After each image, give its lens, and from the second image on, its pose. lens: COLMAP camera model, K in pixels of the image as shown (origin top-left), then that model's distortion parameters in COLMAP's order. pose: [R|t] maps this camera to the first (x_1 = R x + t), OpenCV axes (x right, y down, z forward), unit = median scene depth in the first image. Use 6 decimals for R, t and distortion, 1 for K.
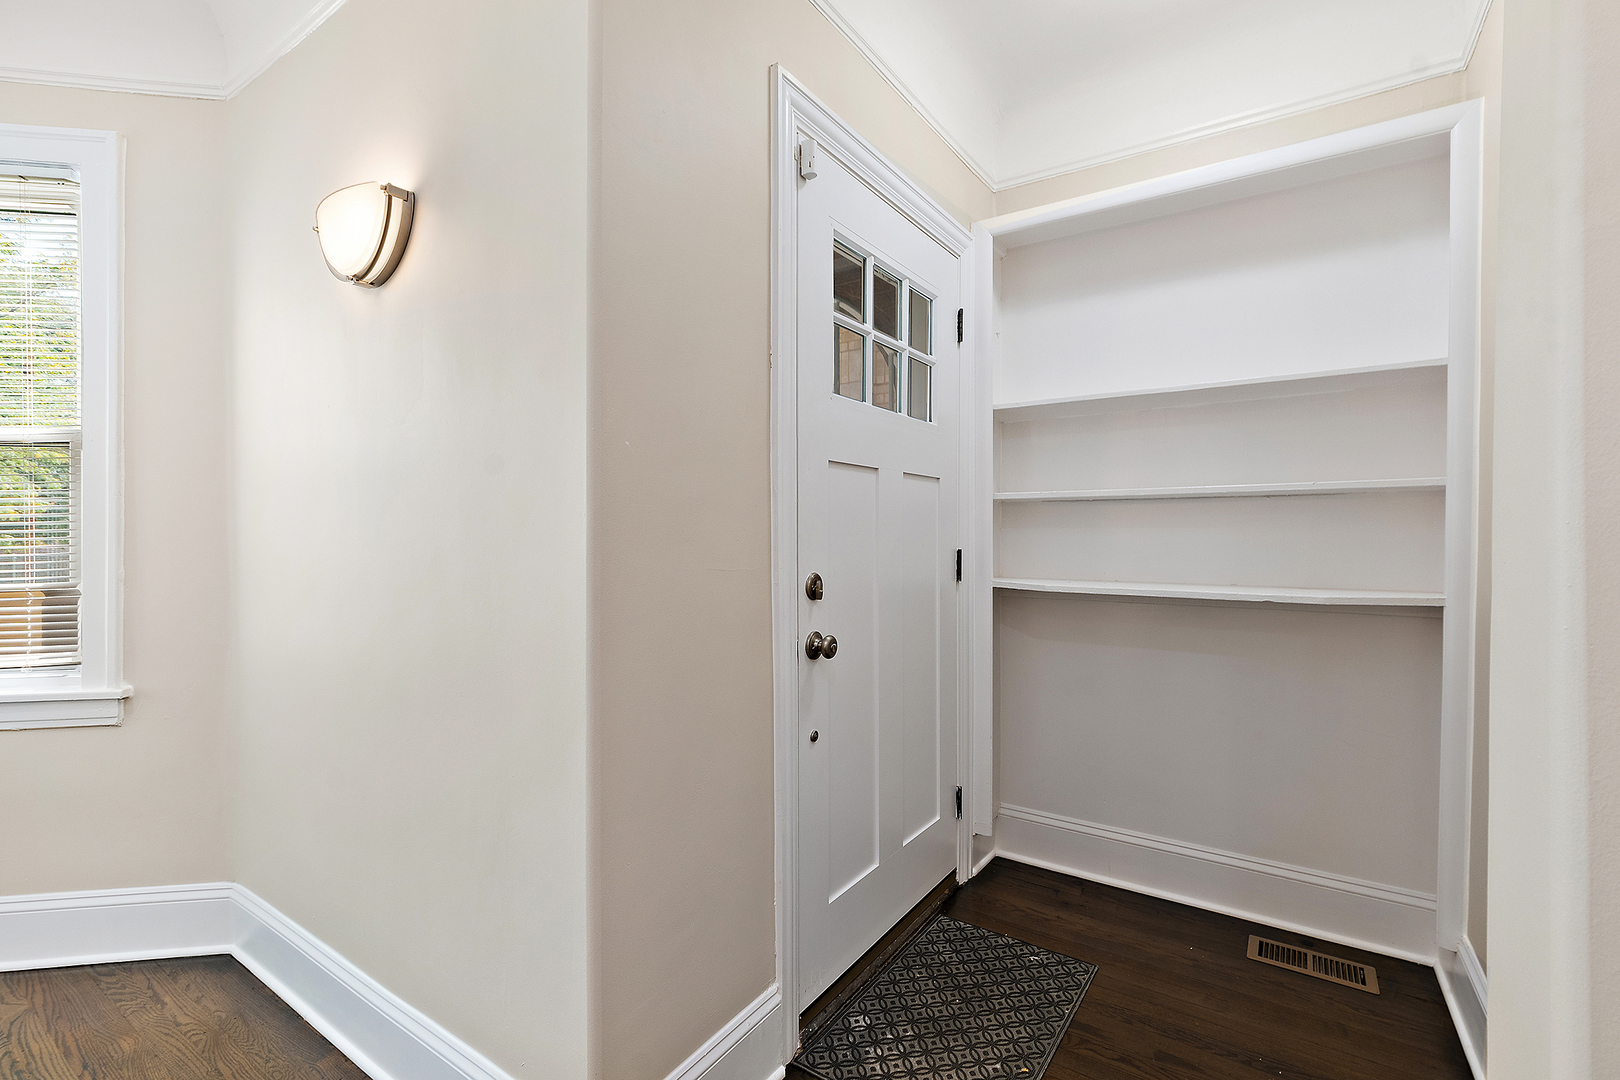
lens RADIAL K [[723.2, 0, 811.1], [0, 723.2, 540.9], [0, 0, 1]] dist [0.002048, 0.000157]
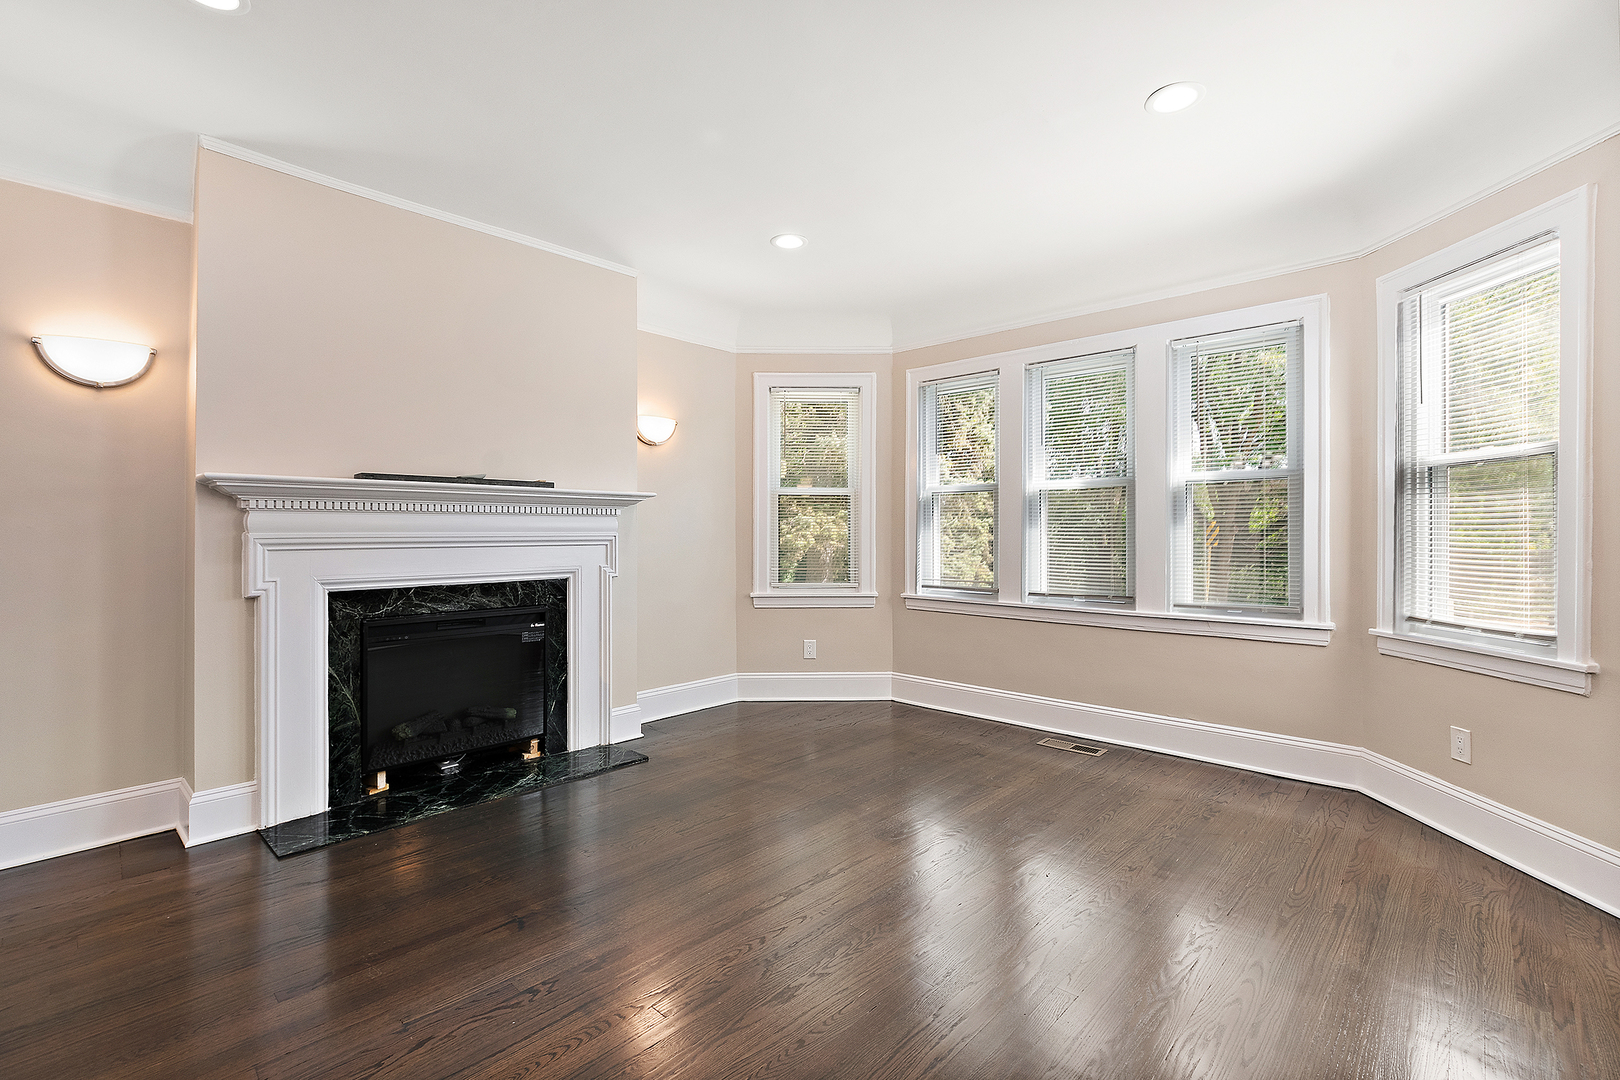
lens RADIAL K [[702.8, 0, 810.7], [0, 702.8, 533.5], [0, 0, 1]] dist [-0.000945, -0.000182]
pose [[-0.162126, 0.005369, -0.986755, 0.352701], [-0.008737, 0.999938, 0.006876, -0.000503], [0.986731, 0.009737, -0.162069, -0.039642]]
